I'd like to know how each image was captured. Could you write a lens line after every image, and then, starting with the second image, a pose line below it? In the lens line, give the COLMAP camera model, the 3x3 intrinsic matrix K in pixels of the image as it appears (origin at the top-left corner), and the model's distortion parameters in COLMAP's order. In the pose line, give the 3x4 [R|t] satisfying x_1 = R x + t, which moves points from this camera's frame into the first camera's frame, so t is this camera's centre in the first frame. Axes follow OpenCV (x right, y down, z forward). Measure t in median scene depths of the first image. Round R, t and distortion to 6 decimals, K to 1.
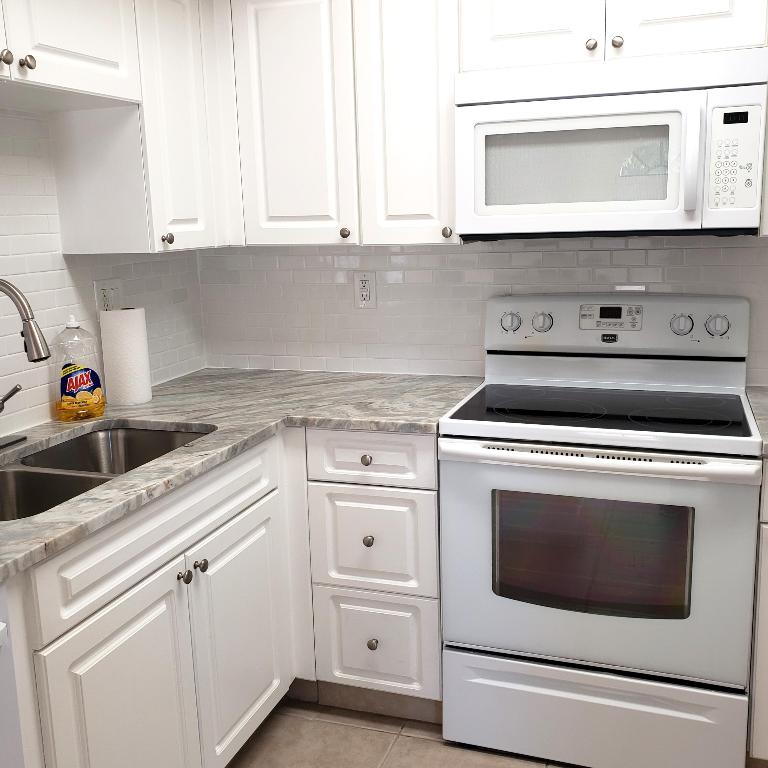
lens RADIAL K [[835.8, 0, 380.1], [0, 835.8, 367.7], [0, 0, 1]] dist [0.038856, 0.000000]
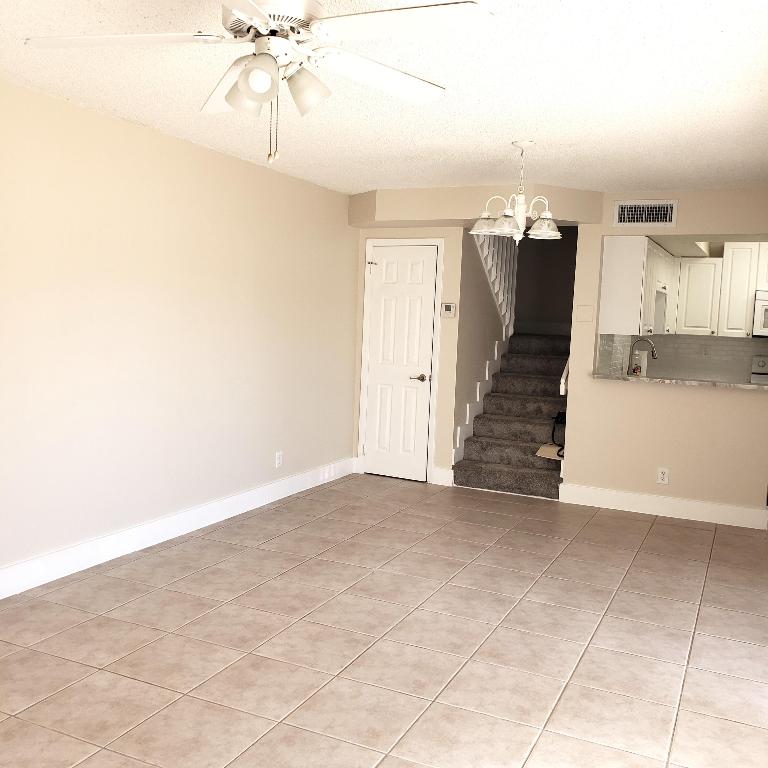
lens RADIAL K [[814.0, 0, 386.3], [0, 814.0, 380.0], [0, 0, 1]] dist [0.037207, 0.000000]
pose [[0.994345, 0.074716, -0.075472, -1.156825], [-0.081849, 0.991980, -0.096317, 0.479906], [0.067670, 0.101949, 0.992485, -2.470940]]
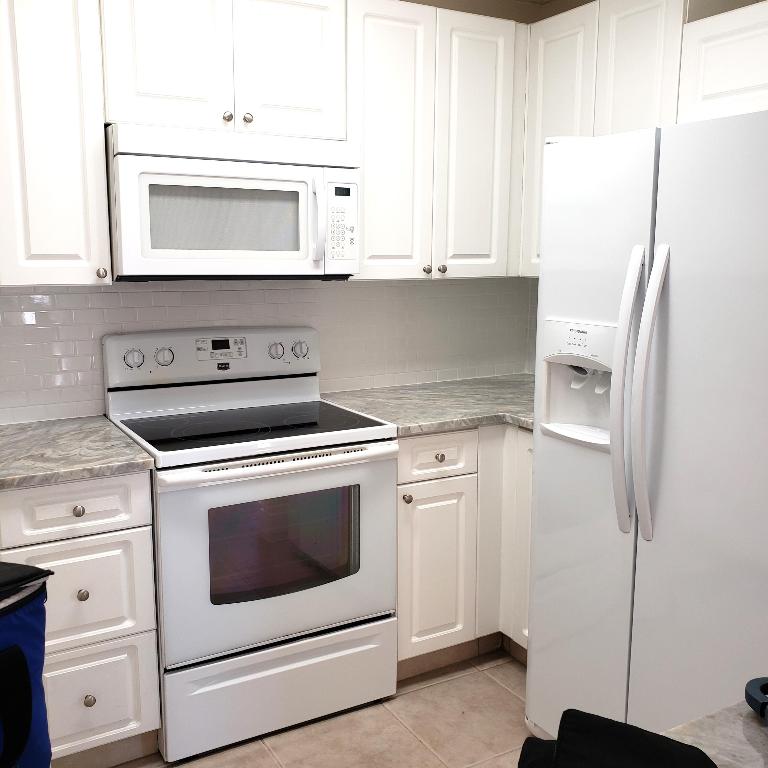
lens RADIAL K [[814.0, 0, 381.7], [0, 814.0, 379.2], [0, 0, 1]] dist [0.037207, 0.000000]
pose [[0.645372, -0.090430, 0.758497, -0.479864], [0.112733, 0.993370, 0.022512, -0.020022], [-0.755504, 0.070979, 0.651288, 0.114388]]
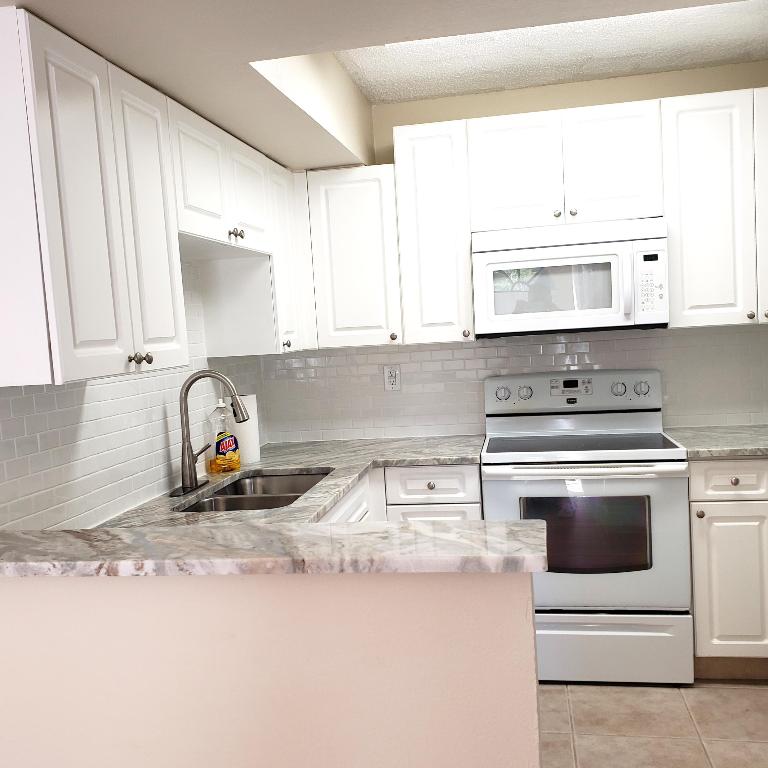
lens RADIAL K [[859.6, 0, 356.4], [0, 859.6, 403.8], [0, 0, 1]] dist [0.081822, 0.000000]
pose [[0.987542, -0.044051, 0.151063, -0.365746], [0.058807, 0.993773, -0.094646, 0.100770], [-0.145953, 0.102351, 0.983983, -0.491336]]
